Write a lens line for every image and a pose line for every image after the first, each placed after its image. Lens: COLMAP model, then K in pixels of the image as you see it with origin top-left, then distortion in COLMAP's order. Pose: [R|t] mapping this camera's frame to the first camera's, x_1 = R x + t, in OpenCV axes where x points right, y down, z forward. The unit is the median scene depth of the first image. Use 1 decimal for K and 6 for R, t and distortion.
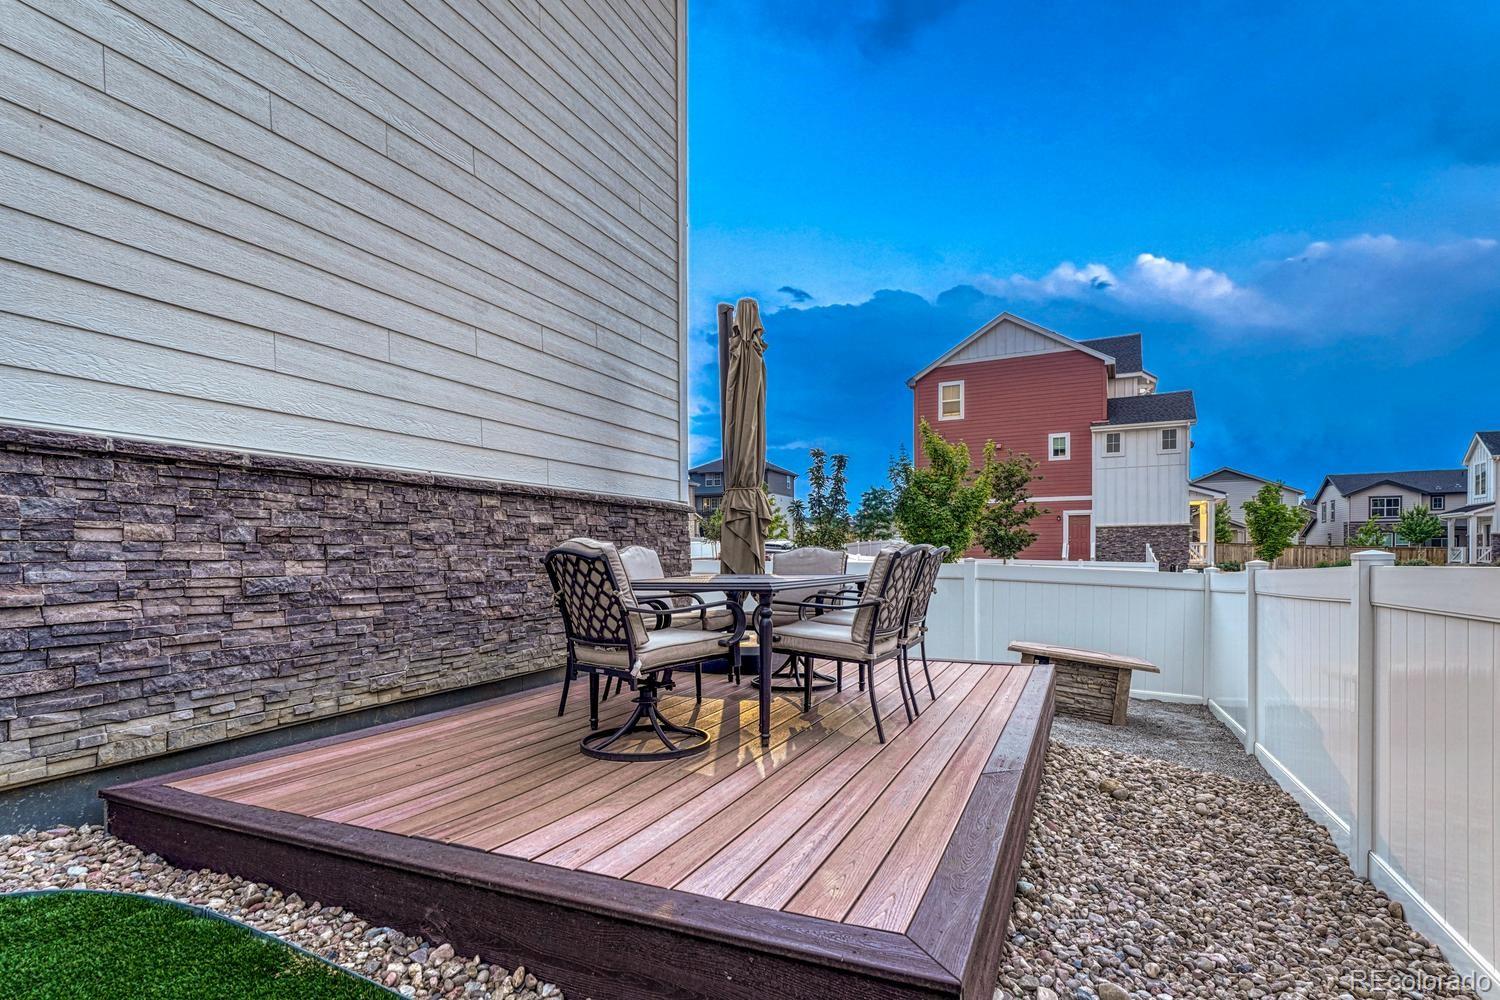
lens RADIAL K [[748.5, 0, 760.9], [0, 748.5, 566.1], [0, 0, 1]] dist [0.005079, 0.000638]
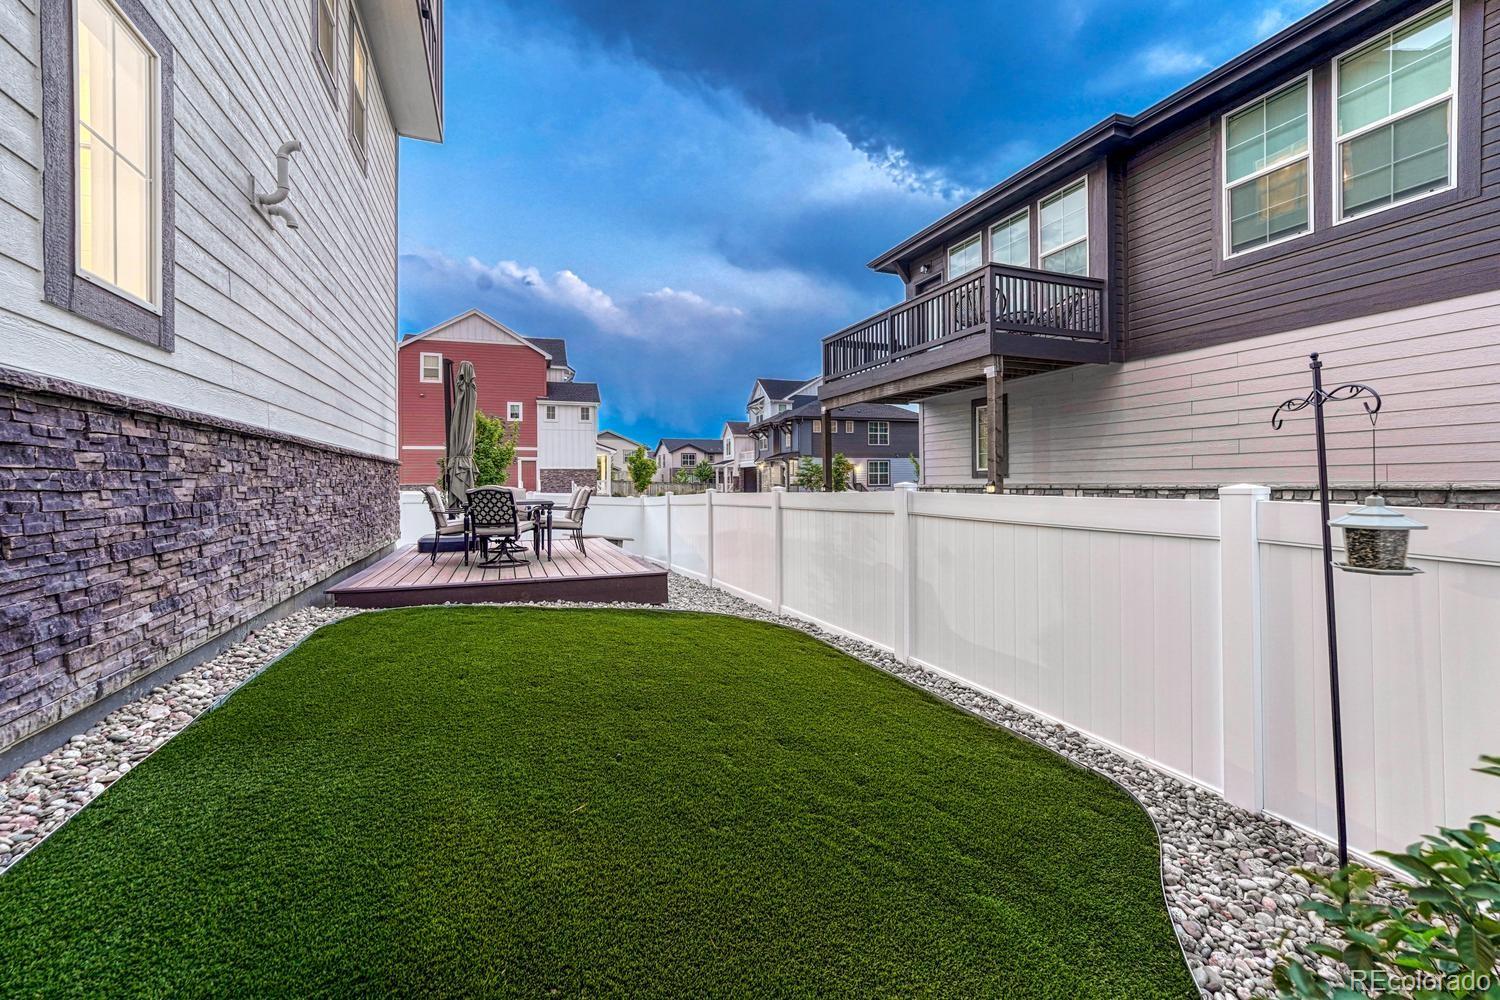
lens RADIAL K [[606.4, 0, 748.5], [0, 606.4, 492.8], [0, 0, 1]] dist [0.000970, 0.000608]
pose [[0.699568, -0.005941, 0.714541, -0.111562], [0.010358, 0.999945, -0.001827, 0.000298], [-0.714491, 0.008679, 0.699591, -0.113561]]
